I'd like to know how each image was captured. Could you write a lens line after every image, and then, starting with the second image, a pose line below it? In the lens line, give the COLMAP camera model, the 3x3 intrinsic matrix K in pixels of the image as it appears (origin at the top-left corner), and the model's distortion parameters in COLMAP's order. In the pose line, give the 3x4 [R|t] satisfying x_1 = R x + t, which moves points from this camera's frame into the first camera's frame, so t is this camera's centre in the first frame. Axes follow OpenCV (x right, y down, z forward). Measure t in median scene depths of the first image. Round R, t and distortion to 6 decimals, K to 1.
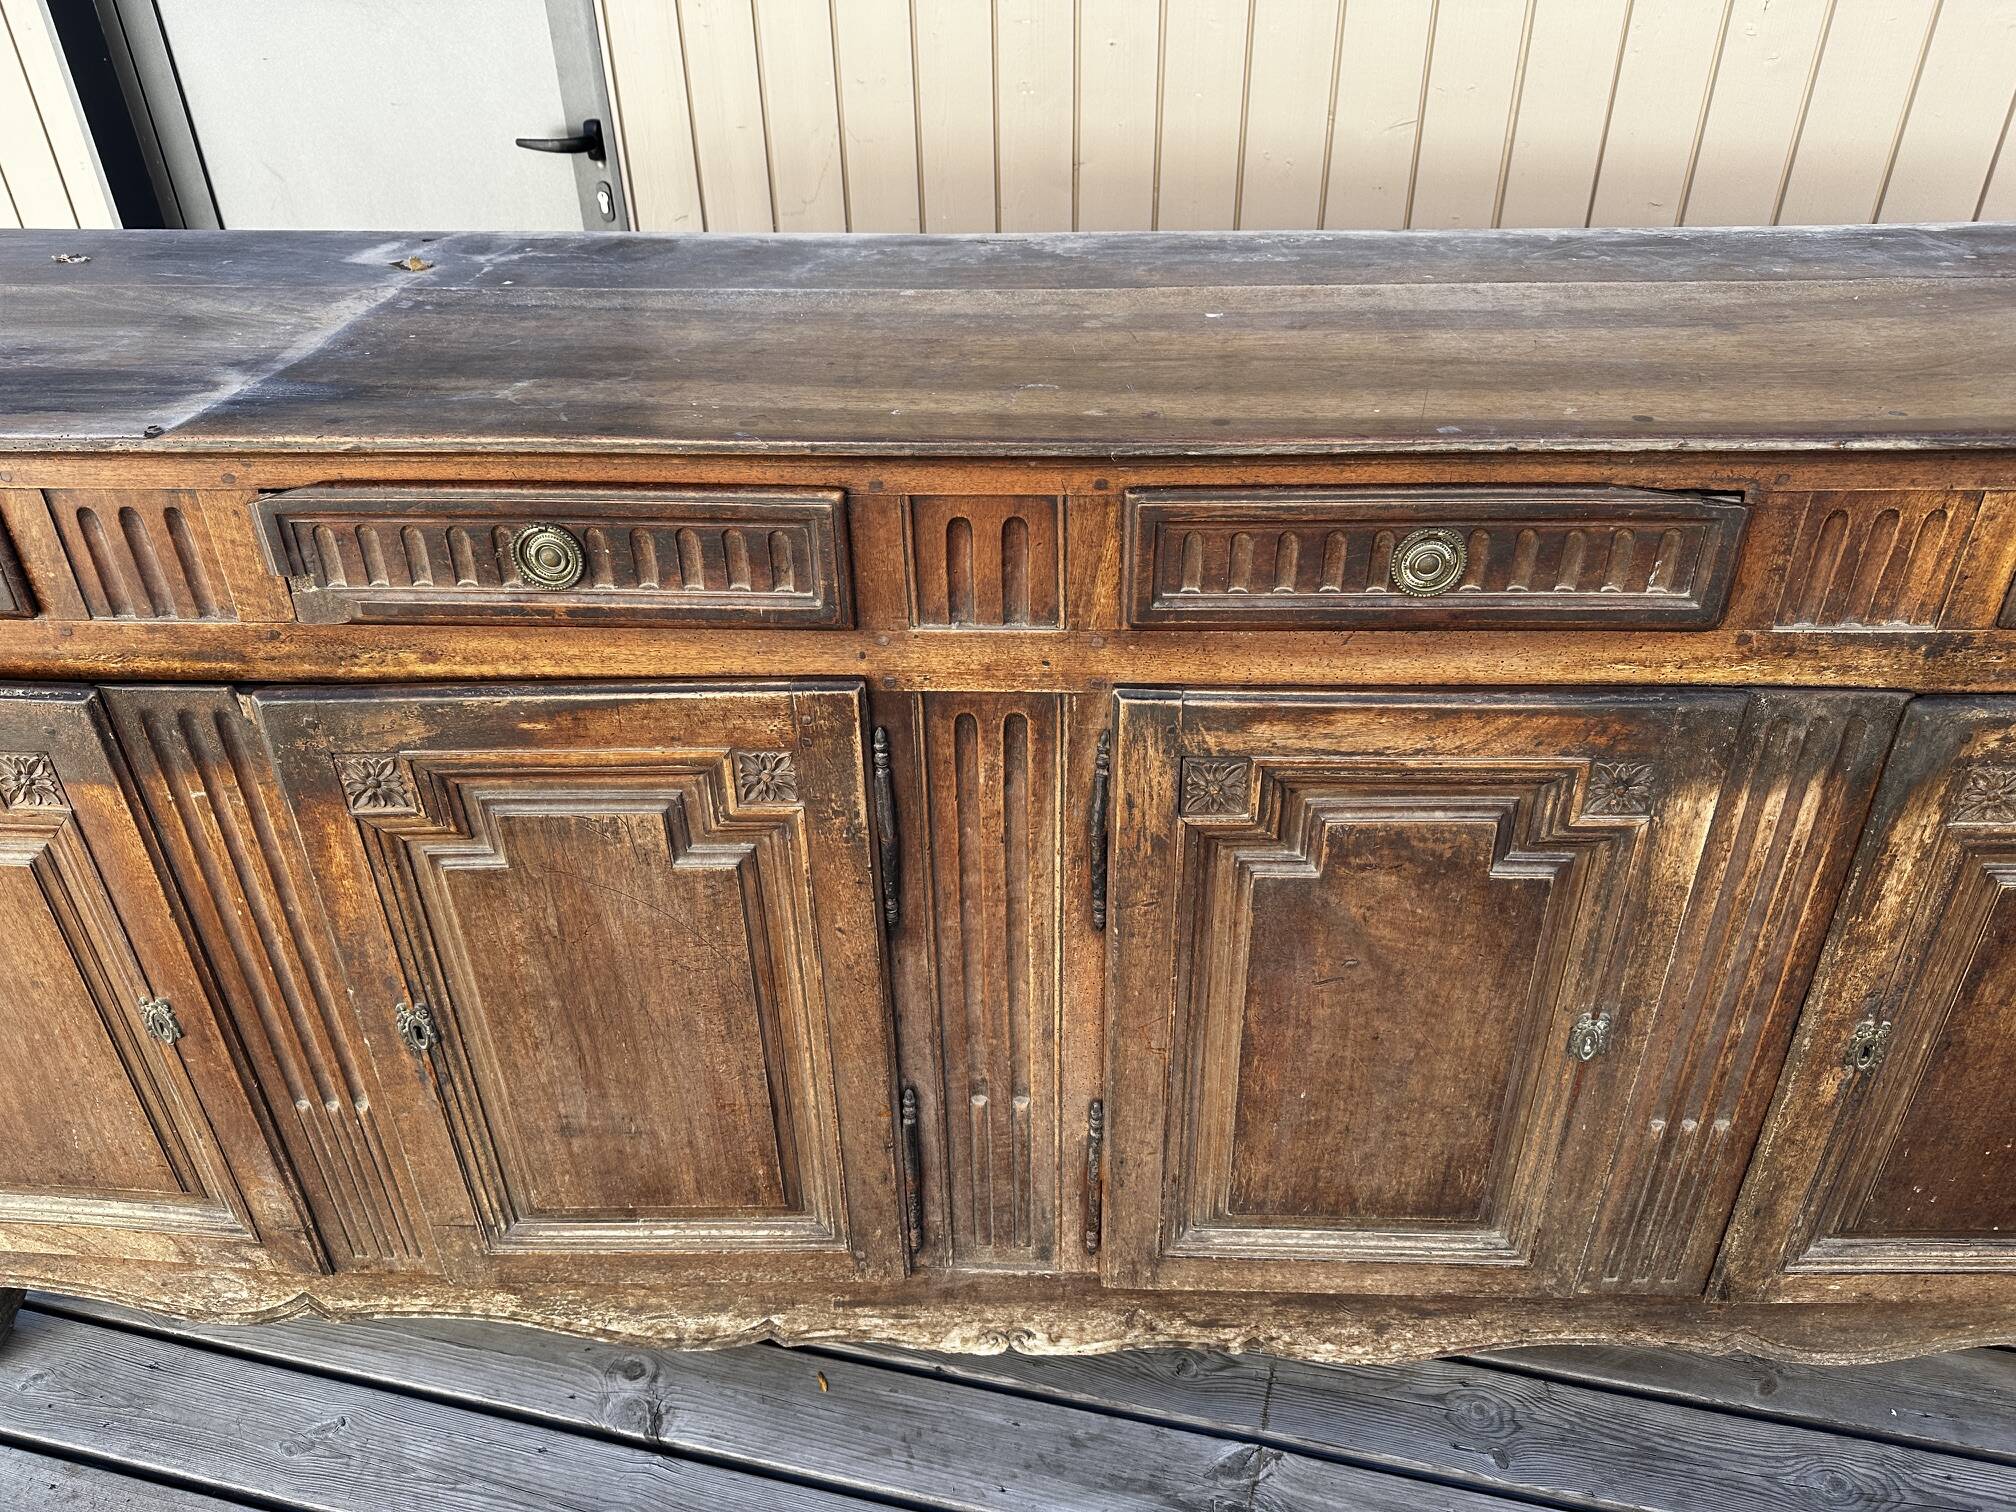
lens RADIAL K [[1443.6, 0, 1015.8], [0, 1443.6, 754.2], [0, 0, 1]] dist [0.027667, -0.043881]
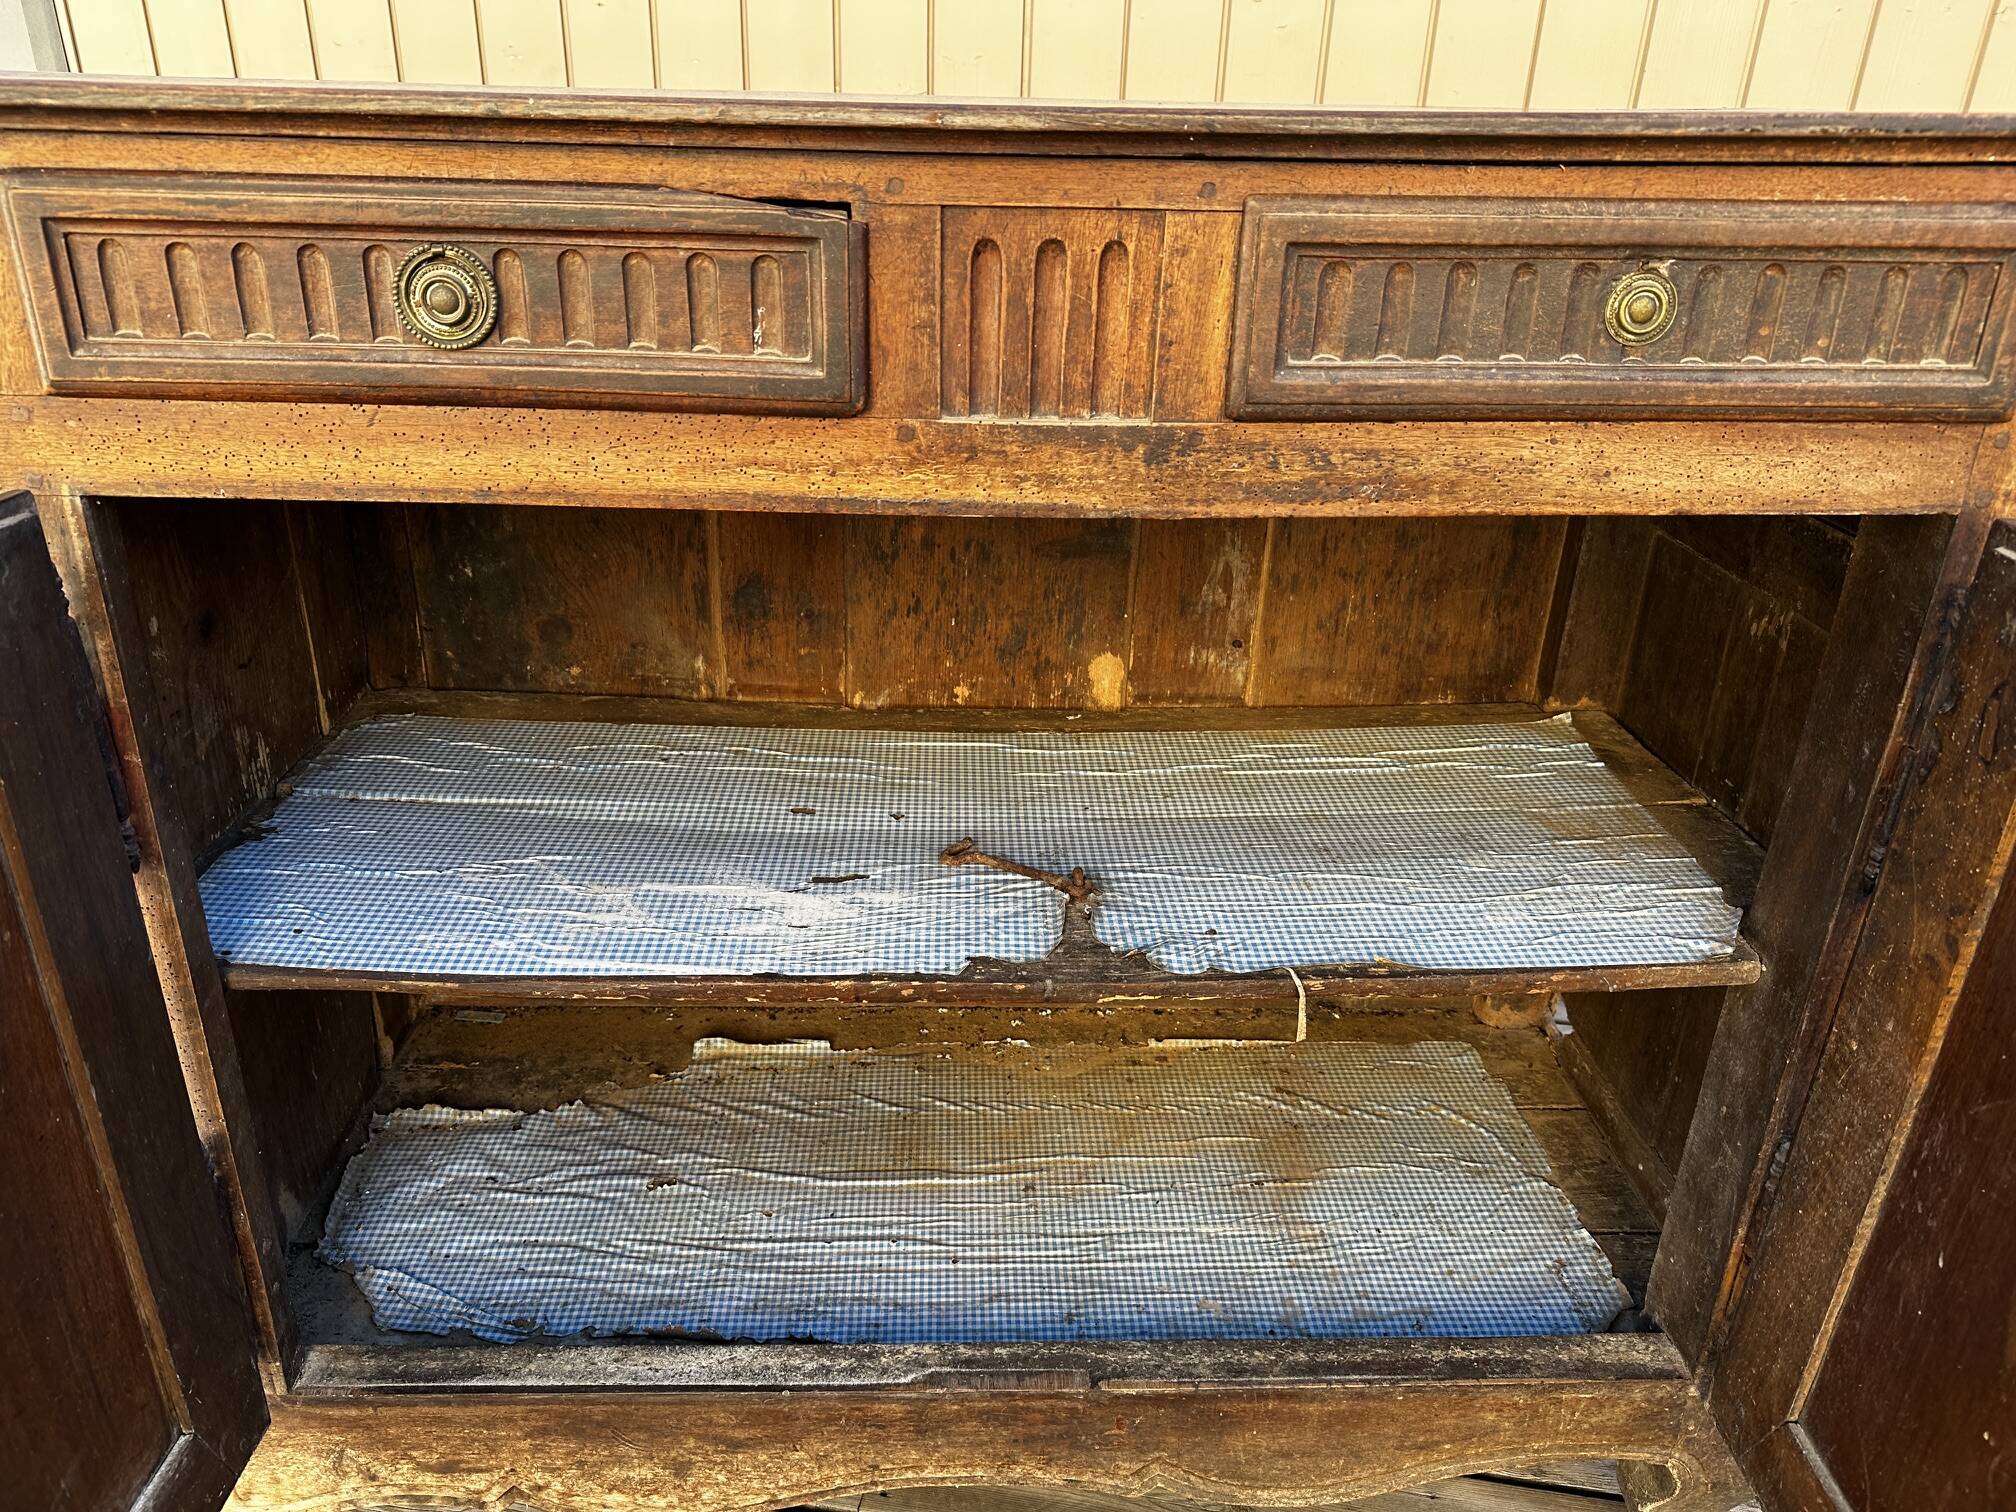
lens RADIAL K [[1443.6, 0, 1015.8], [0, 1443.6, 754.2], [0, 0, 1]] dist [0.027667, -0.043881]
pose [[0.997185, 0.013188, 0.073817, 0.430393], [-0.003019, 0.990676, -0.136204, 0.158923], [-0.074925, 0.135597, 0.987927, 0.240882]]
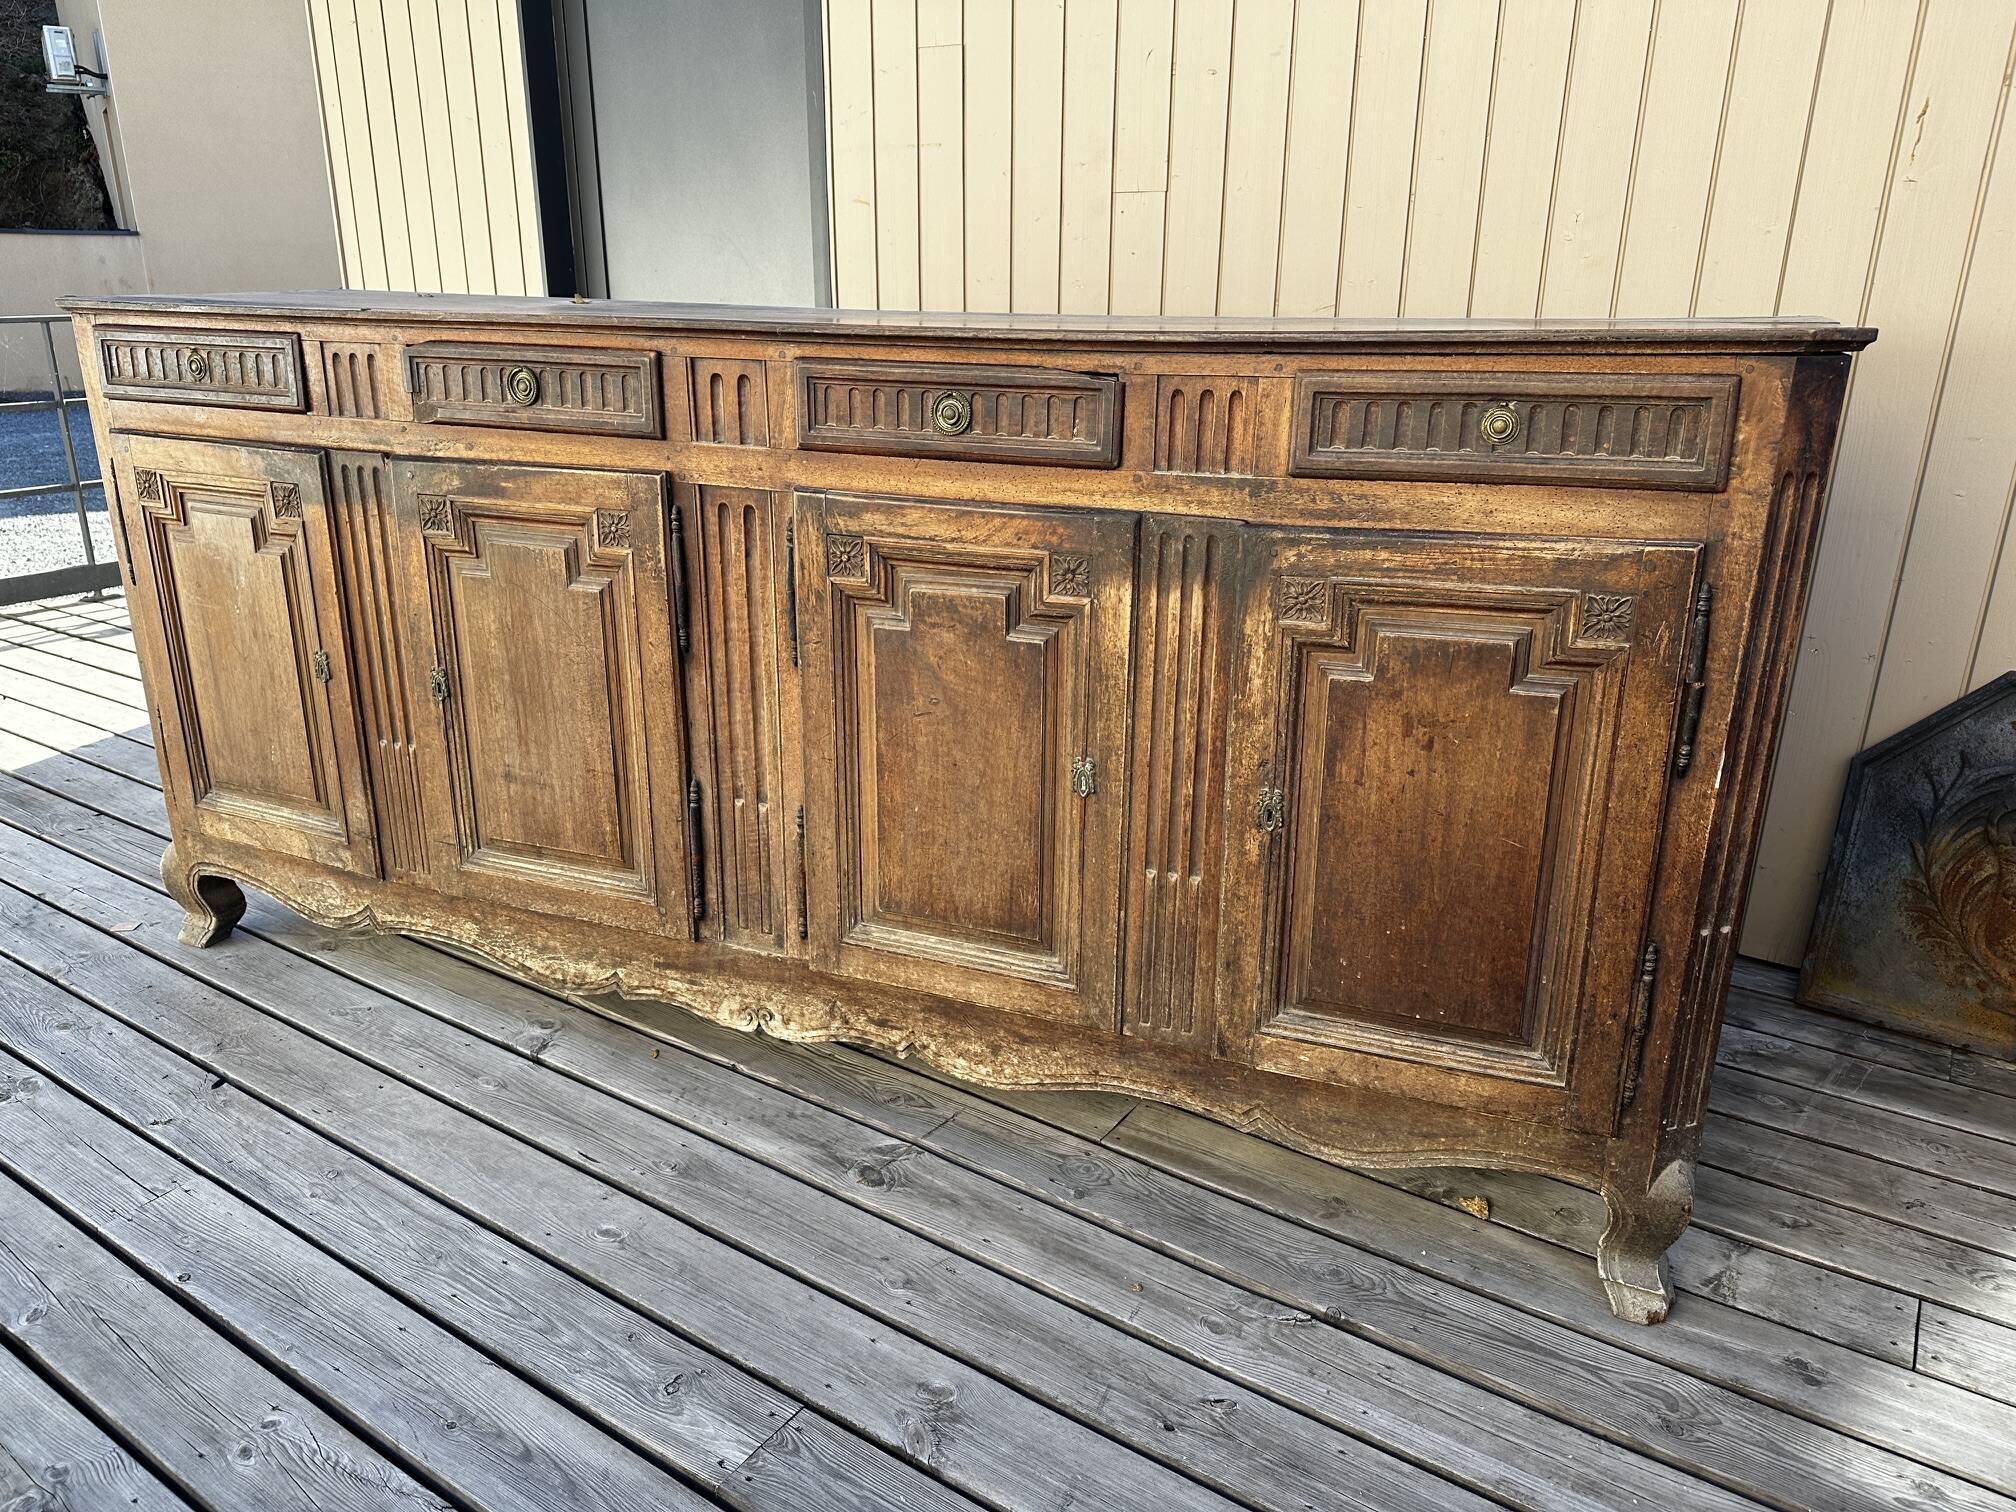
lens RADIAL K [[1441.9, 0, 1006.3], [0, 1441.9, 744.8], [0, 0, 1]] dist [0.199900, -0.452974]
pose [[0.933801, 0.131585, -0.332719, 0.796470], [-0.207885, 0.956385, -0.205209, 0.474326], [0.291205, 0.260791, 0.920428, -0.368081]]
